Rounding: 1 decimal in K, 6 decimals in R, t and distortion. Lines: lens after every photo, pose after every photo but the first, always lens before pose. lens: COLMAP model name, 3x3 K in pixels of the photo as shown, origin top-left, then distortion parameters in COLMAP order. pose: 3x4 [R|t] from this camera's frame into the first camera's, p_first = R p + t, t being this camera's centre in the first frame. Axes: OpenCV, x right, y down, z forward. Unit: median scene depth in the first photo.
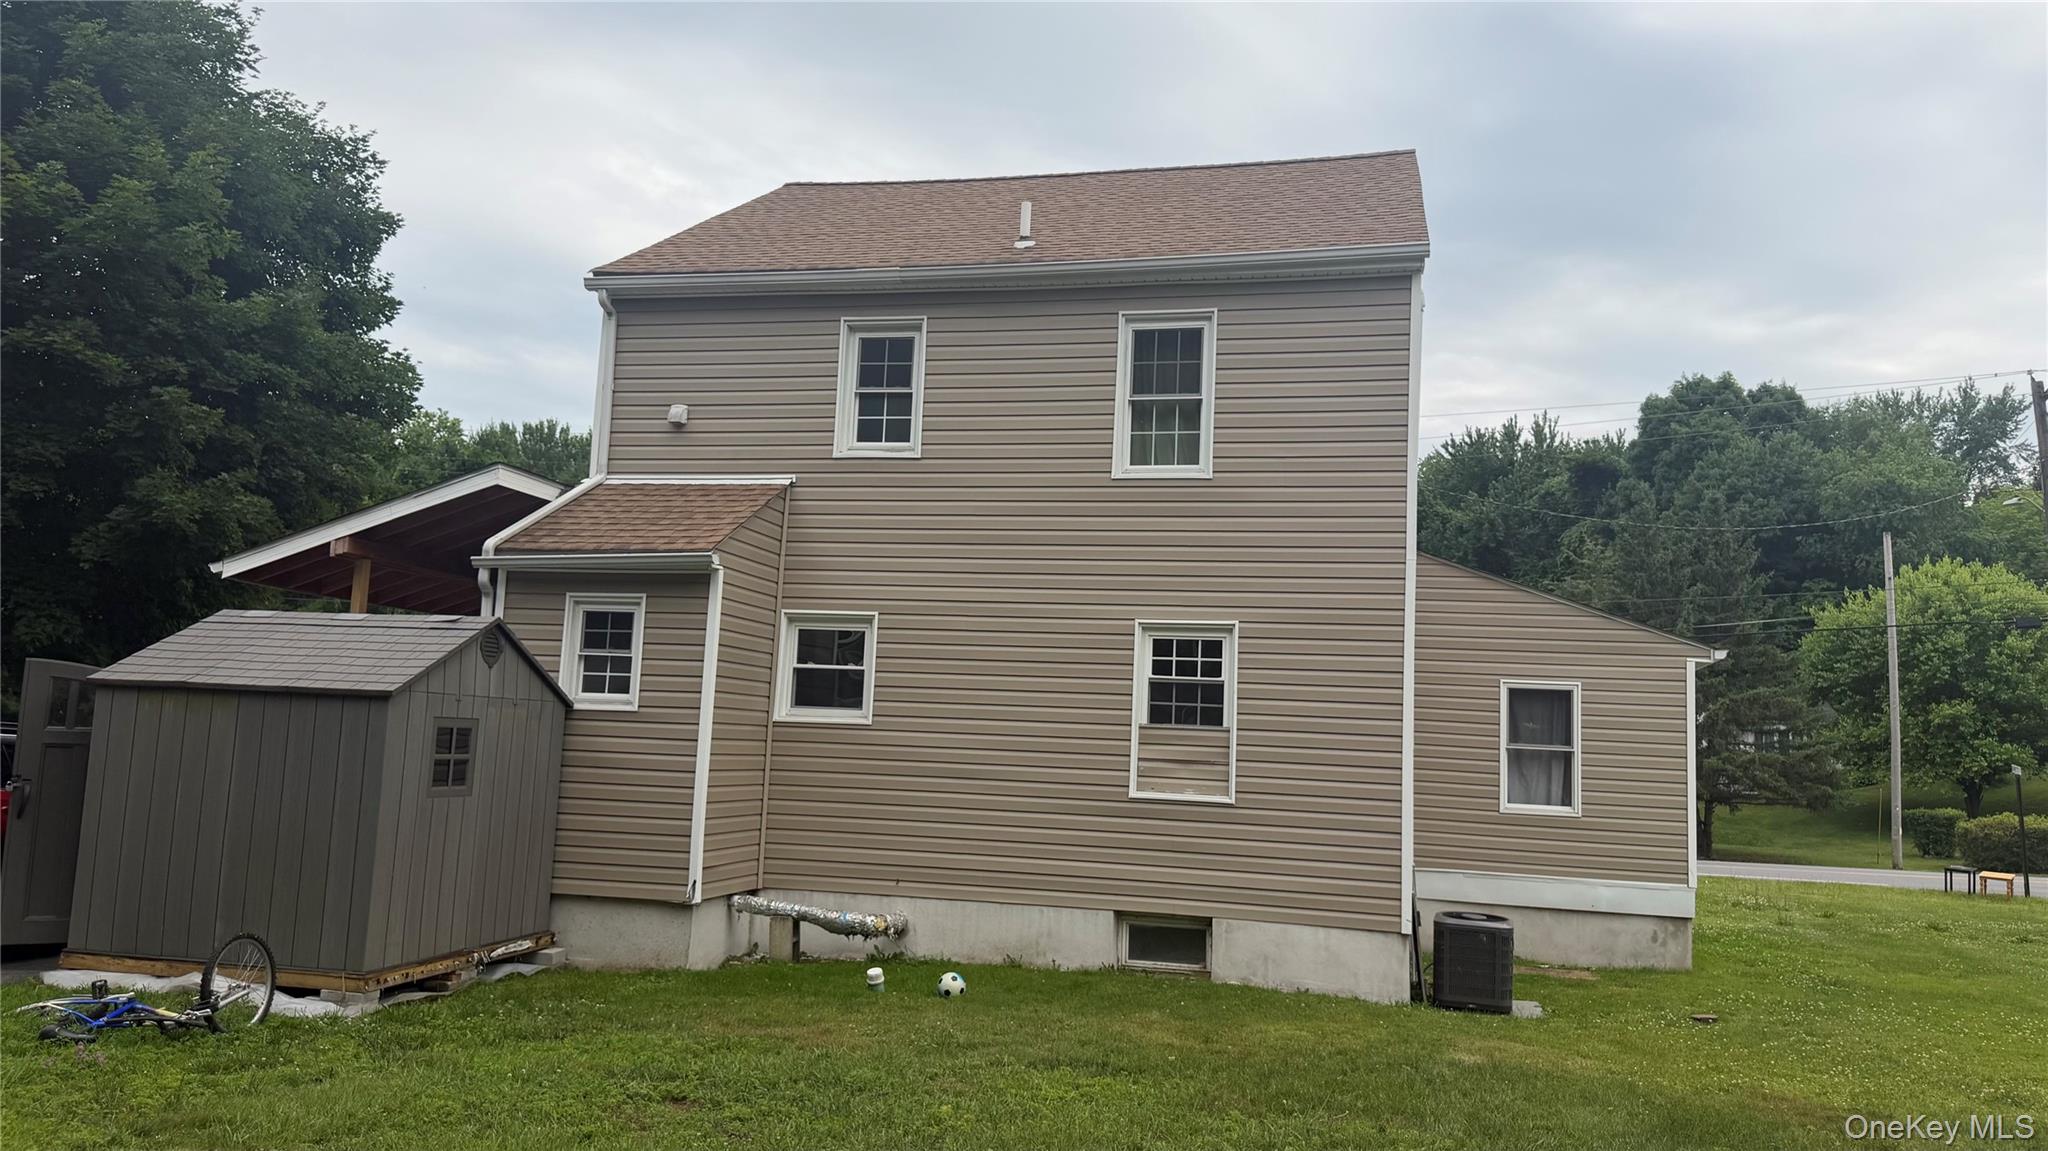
lens RADIAL K [[1439.9, 0, 1015.8], [0, 1439.9, 580.5], [0, 0, 1]] dist [0.110108, -0.133312]
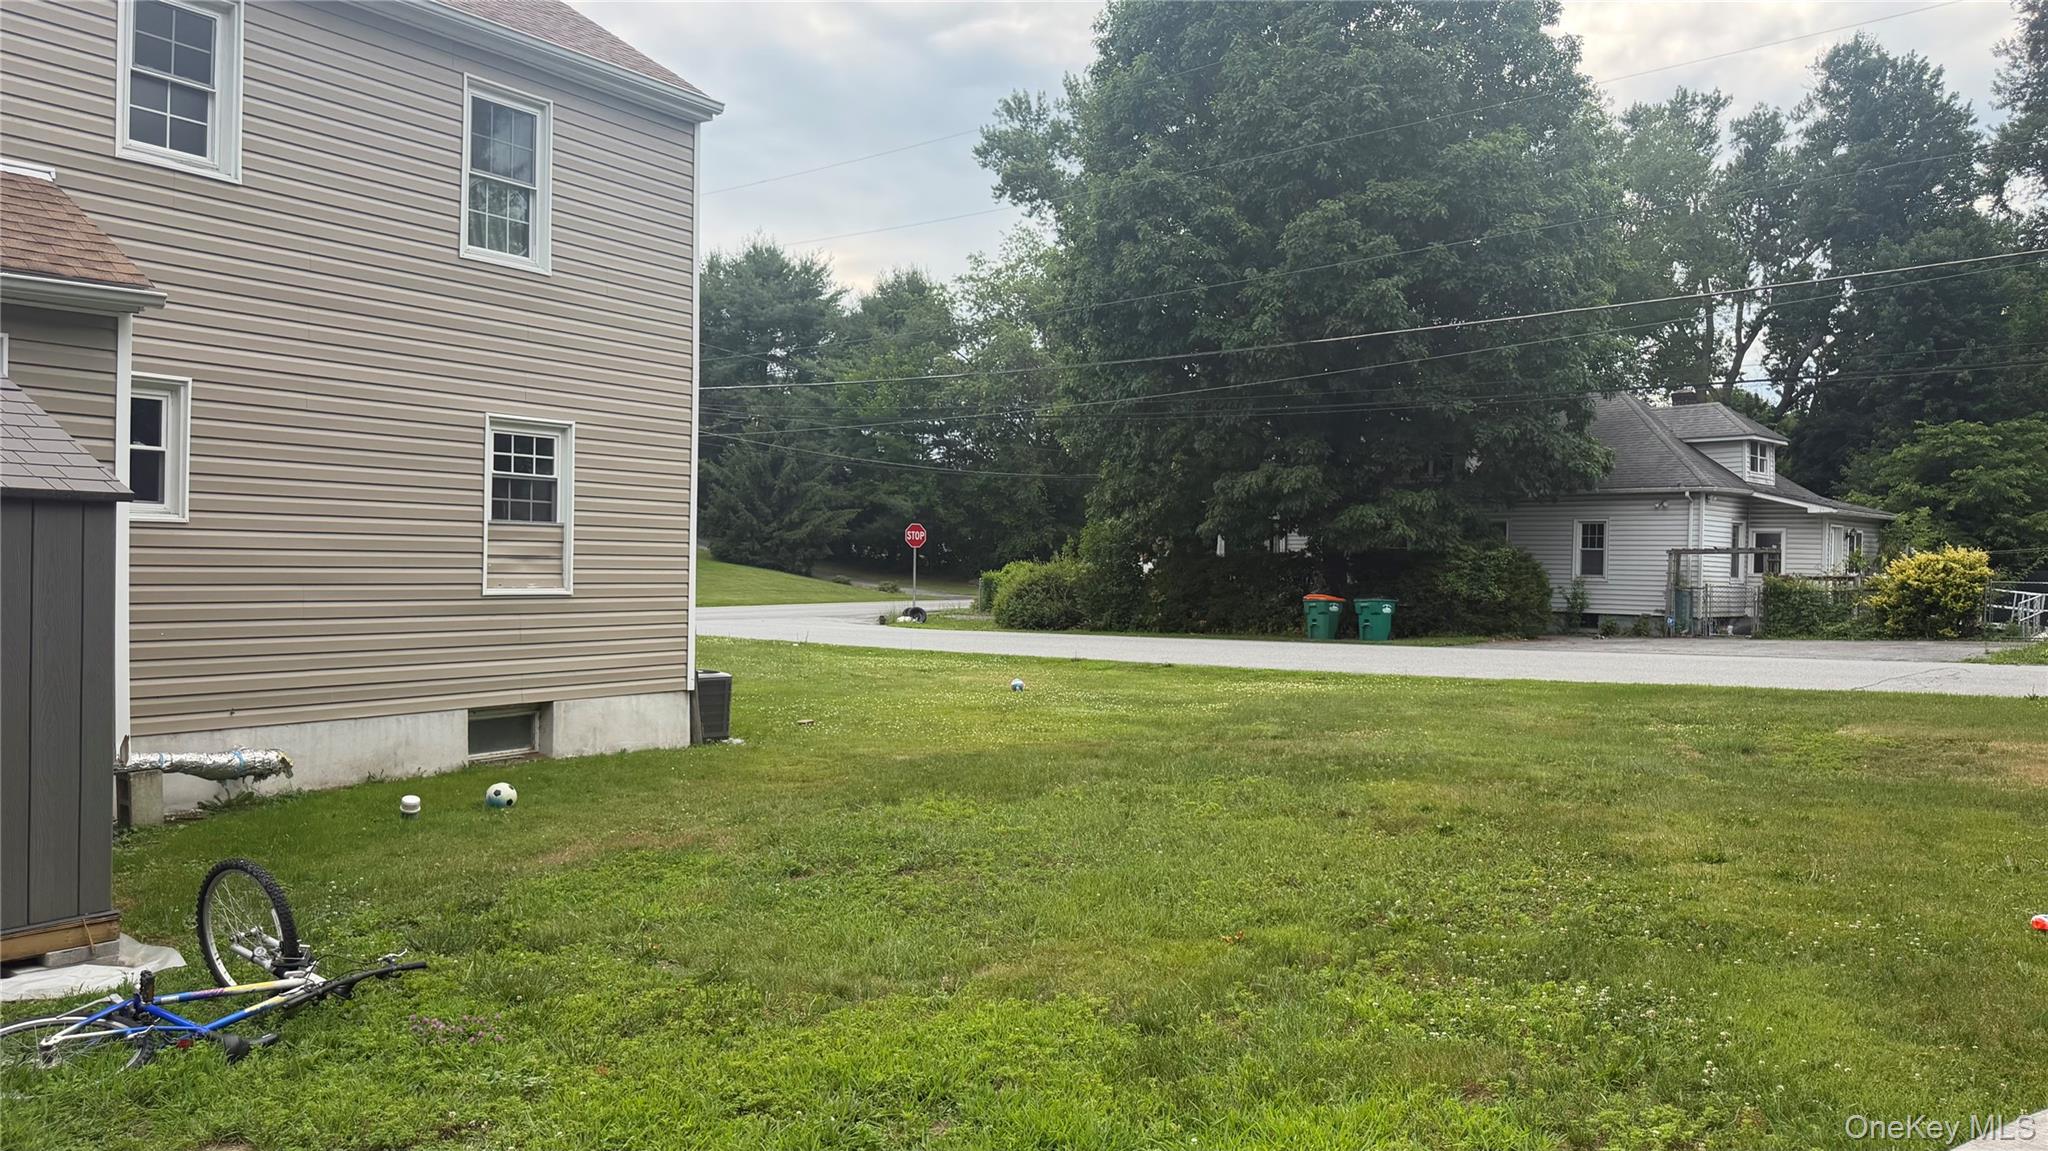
lens RADIAL K [[1439.9, 0, 1015.8], [0, 1439.9, 580.5], [0, 0, 1]] dist [0.110108, -0.133312]
pose [[0.376363, -0.049343, 0.925157, -0.699990], [-0.110177, 0.989111, 0.097575, 0.003827], [-0.919898, -0.138655, 0.366828, 0.302678]]
